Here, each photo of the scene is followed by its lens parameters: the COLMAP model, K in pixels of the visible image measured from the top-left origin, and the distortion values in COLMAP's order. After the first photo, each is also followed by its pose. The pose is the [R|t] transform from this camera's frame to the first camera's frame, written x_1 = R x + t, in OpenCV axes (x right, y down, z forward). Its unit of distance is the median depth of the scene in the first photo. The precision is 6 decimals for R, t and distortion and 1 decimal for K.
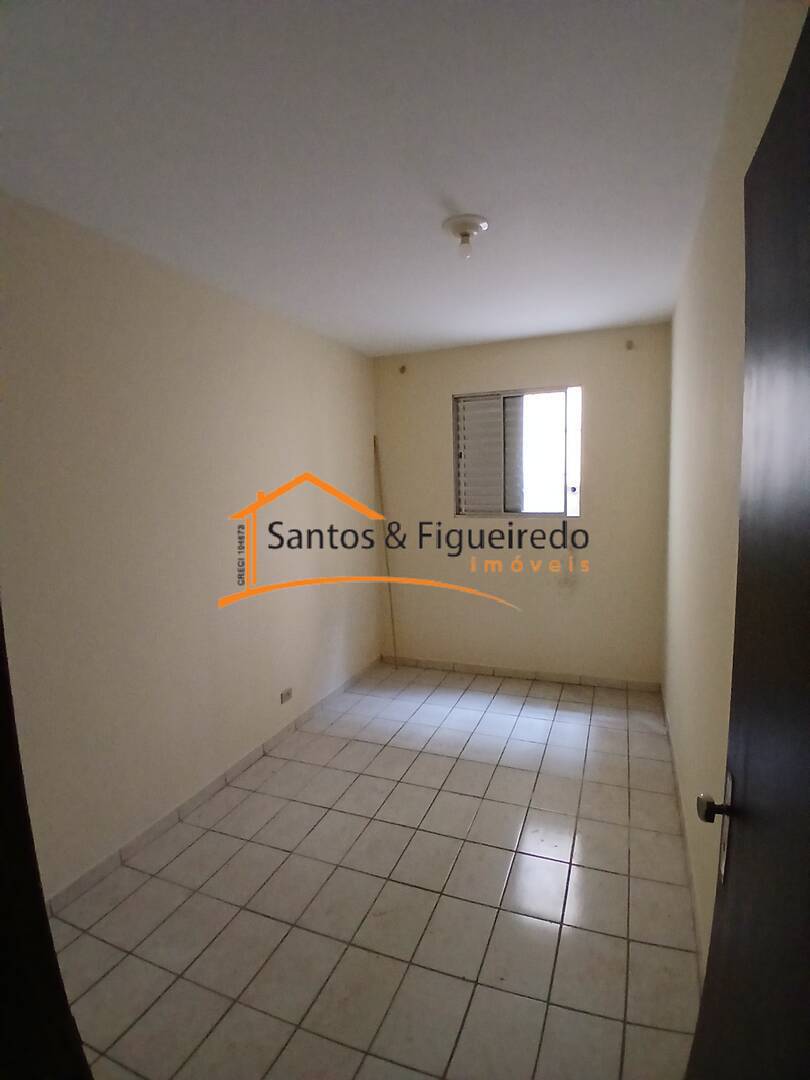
lens RADIAL K [[538.4, 0, 408.4], [0, 538.4, 534.5], [0, 0, 1]] dist [0.003656, -0.000275]
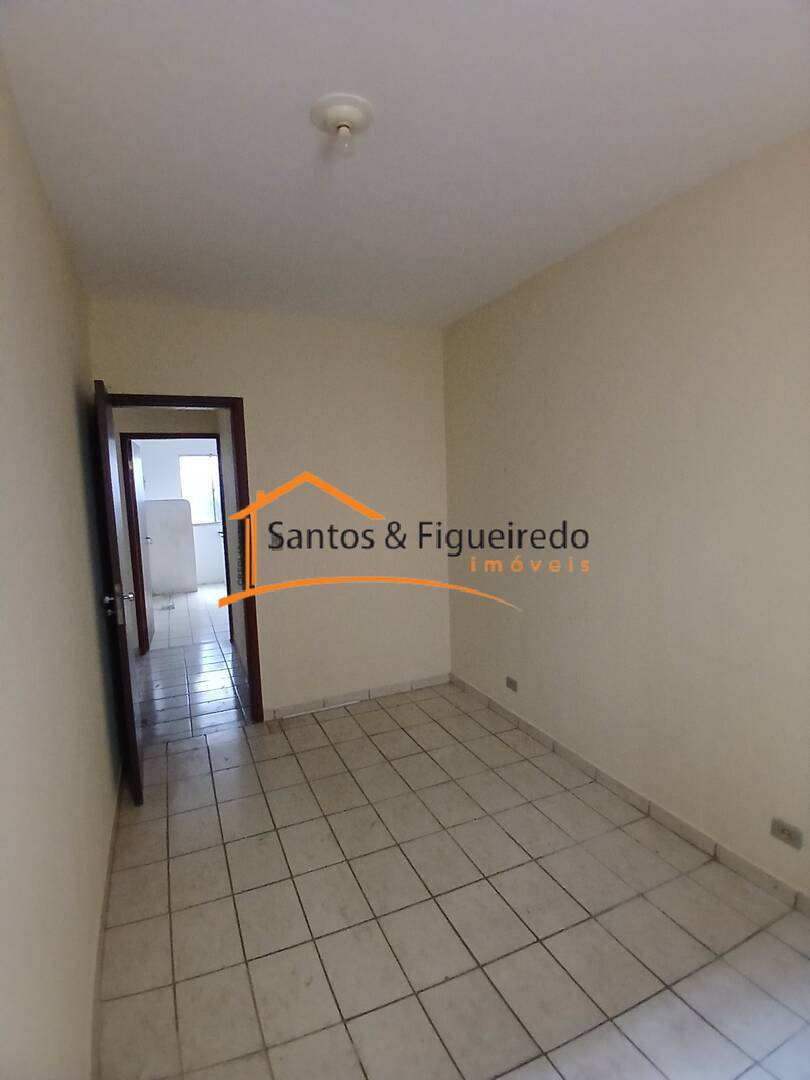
lens RADIAL K [[538.4, 0, 399.9], [0, 538.4, 537.5], [0, 0, 1]] dist [0.003656, -0.000275]
pose [[-0.683163, 0.134340, -0.717803, 0.468334], [-0.021579, 0.978791, 0.203723, -0.128622], [0.729947, 0.154666, -0.665774, 1.170226]]
